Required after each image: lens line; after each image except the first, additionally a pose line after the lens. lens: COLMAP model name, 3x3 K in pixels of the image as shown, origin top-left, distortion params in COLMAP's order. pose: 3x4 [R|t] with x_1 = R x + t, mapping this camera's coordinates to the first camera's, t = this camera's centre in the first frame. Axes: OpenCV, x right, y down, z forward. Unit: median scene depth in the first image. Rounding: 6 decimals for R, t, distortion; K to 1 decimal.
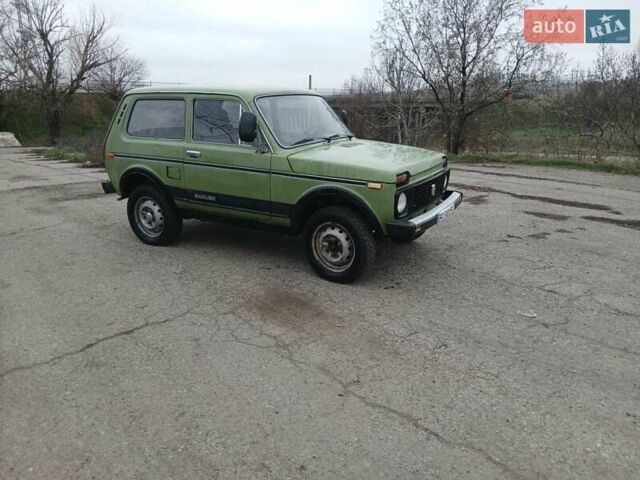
lens RADIAL K [[532.4, 0, 317.7], [0, 532.4, 238.1], [0, 0, 1]] dist [0.003524, -0.013202]
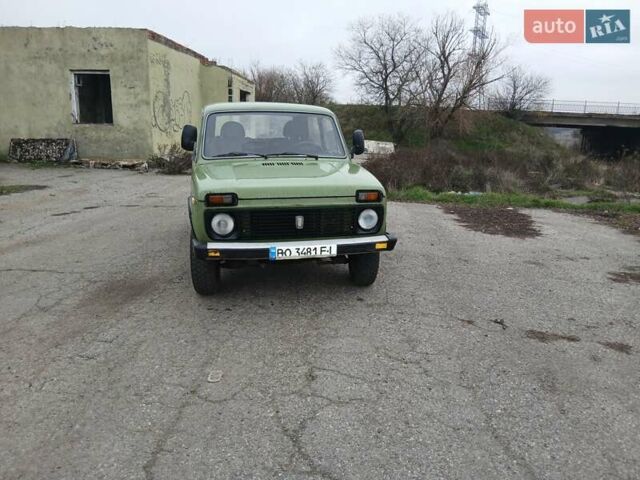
lens RADIAL K [[532.4, 0, 317.8], [0, 532.4, 239.7], [0, 0, 1]] dist [0.003524, -0.013202]
pose [[0.638910, 0.193441, -0.744563, 0.899628], [-0.215405, 0.974137, 0.068246, -0.130234], [0.738508, 0.116780, 0.664054, 0.461153]]
